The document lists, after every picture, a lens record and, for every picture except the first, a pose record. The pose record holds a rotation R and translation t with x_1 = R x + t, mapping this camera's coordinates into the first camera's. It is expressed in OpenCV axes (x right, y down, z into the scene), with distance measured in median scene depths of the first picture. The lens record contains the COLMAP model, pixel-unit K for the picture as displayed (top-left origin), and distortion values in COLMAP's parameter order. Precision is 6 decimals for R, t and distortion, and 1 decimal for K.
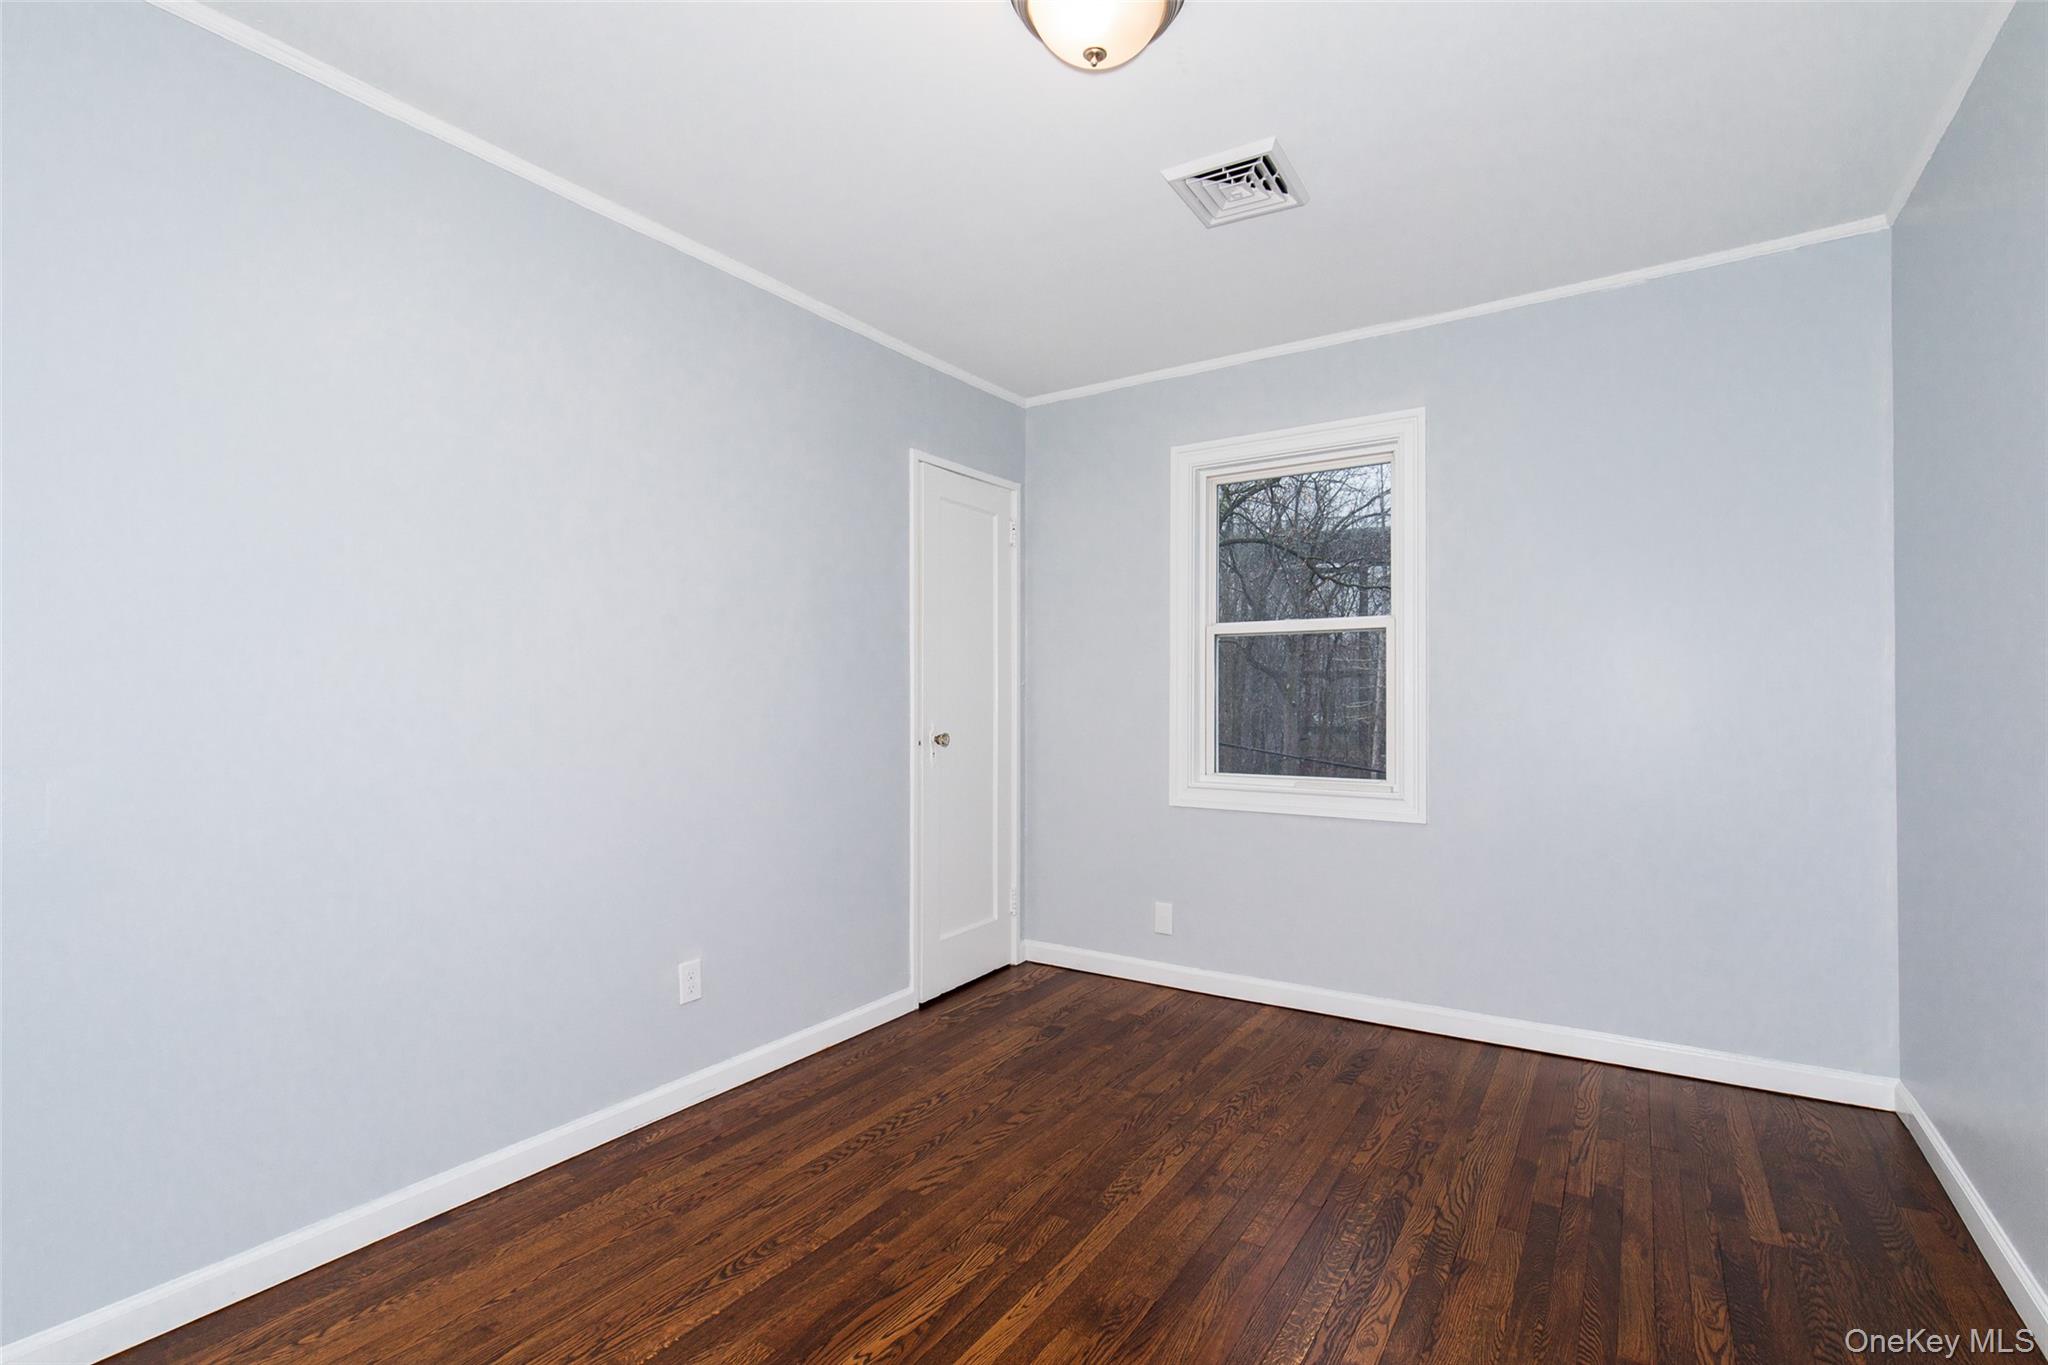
lens RADIAL K [[937.7, 0, 1040.5], [0, 937.7, 686.0], [0, 0, 1]] dist [-0.000583, -0.000632]
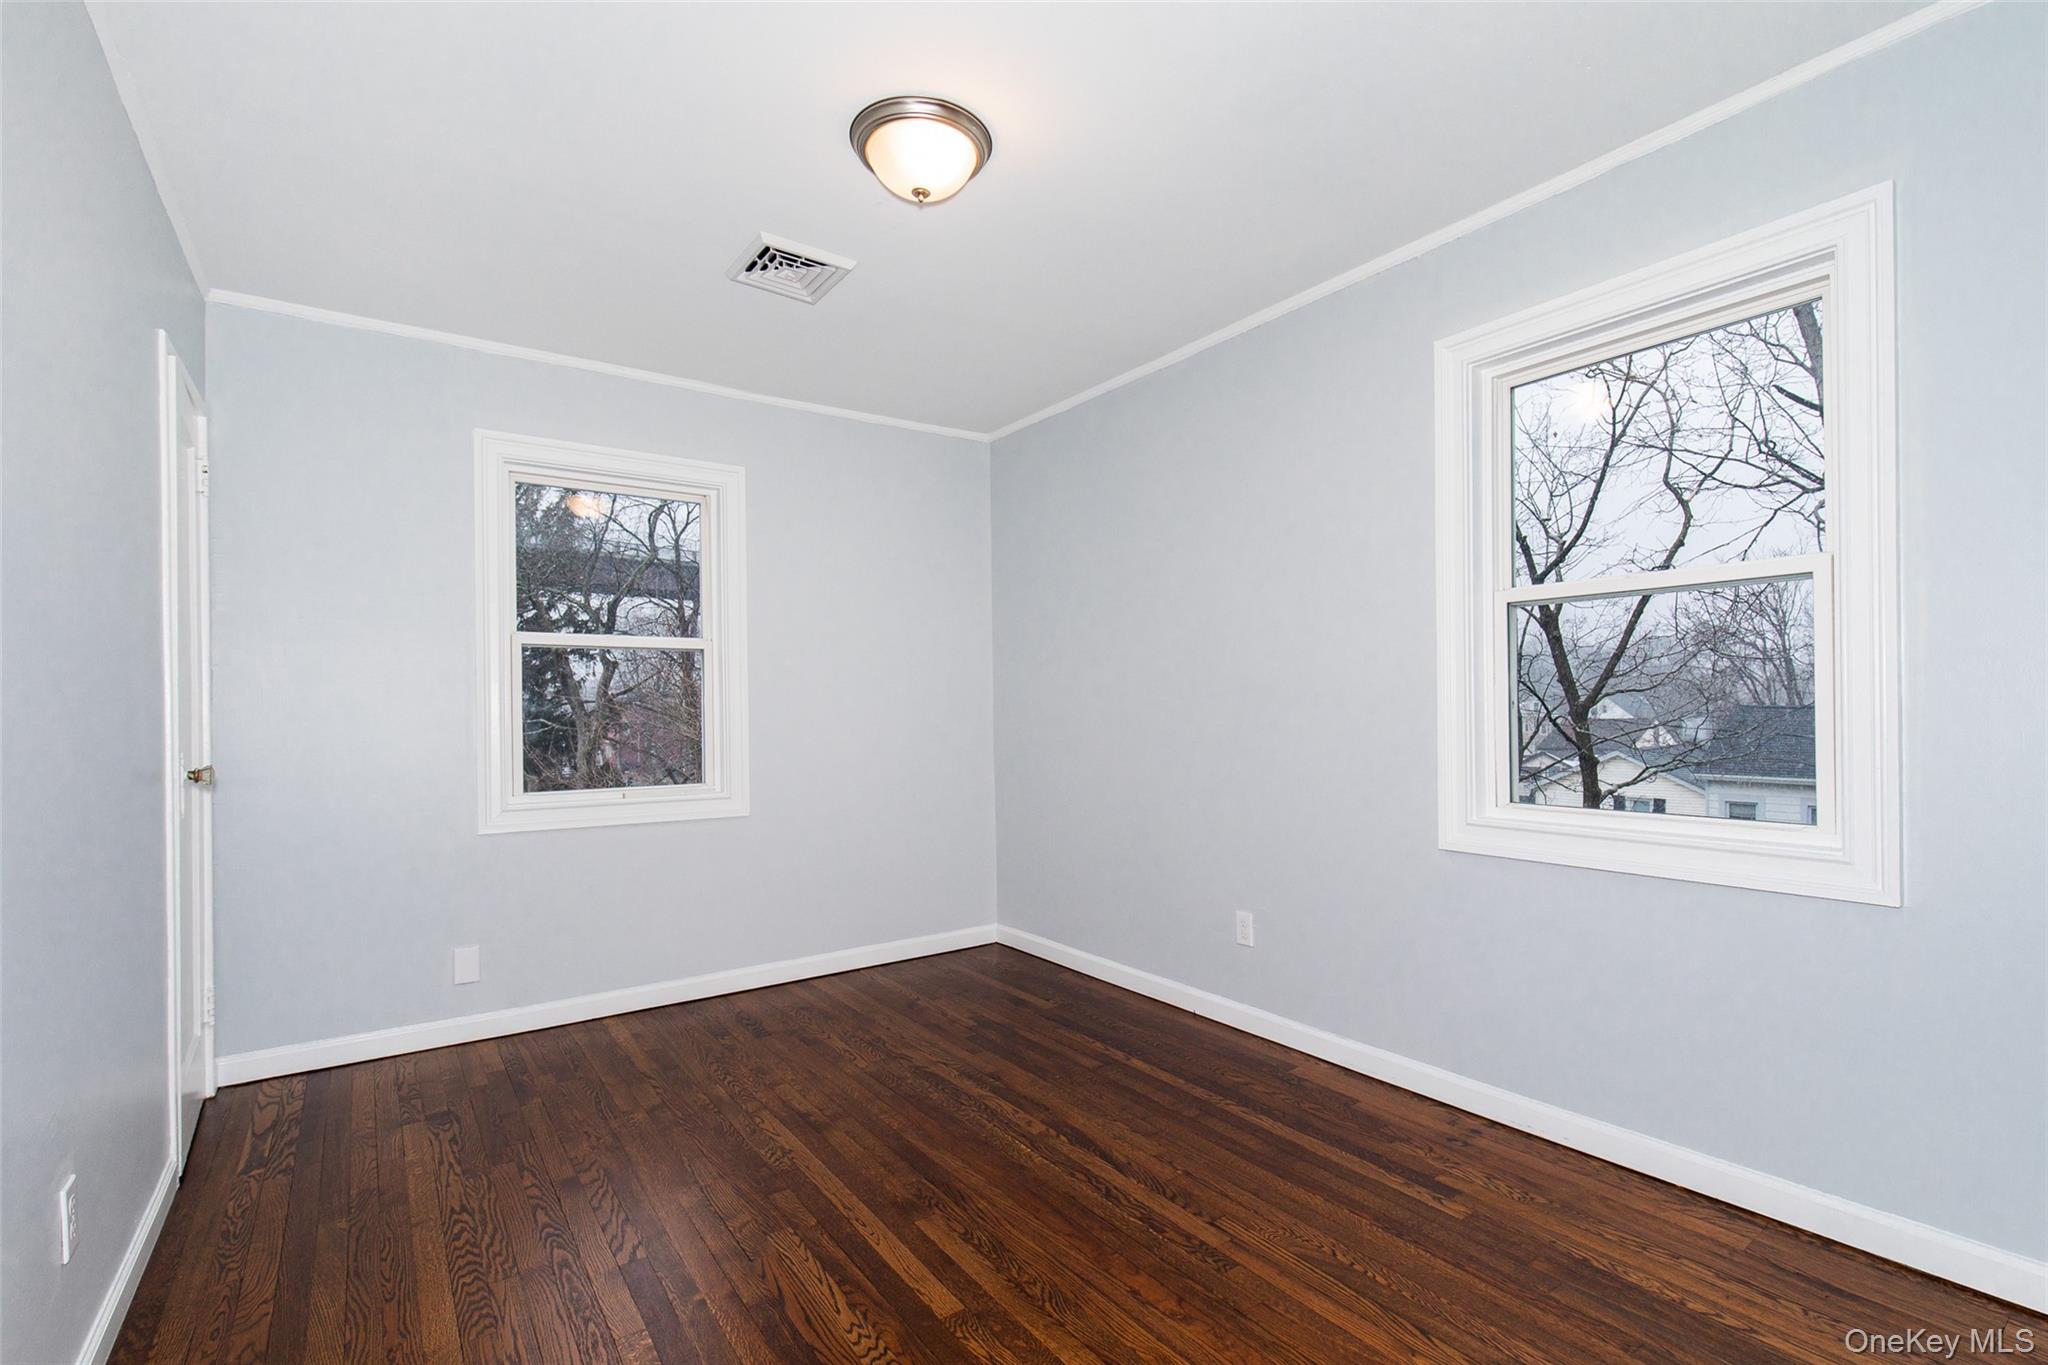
lens RADIAL K [[937.7, 0, 1040.5], [0, 937.7, 686.0], [0, 0, 1]] dist [-0.000583, -0.000632]
pose [[0.372484, 0.021348, 0.927793, -0.641291], [0.000488, 0.999731, -0.023199, 0.012230], [-0.928038, 0.009094, 0.372374, 0.237537]]
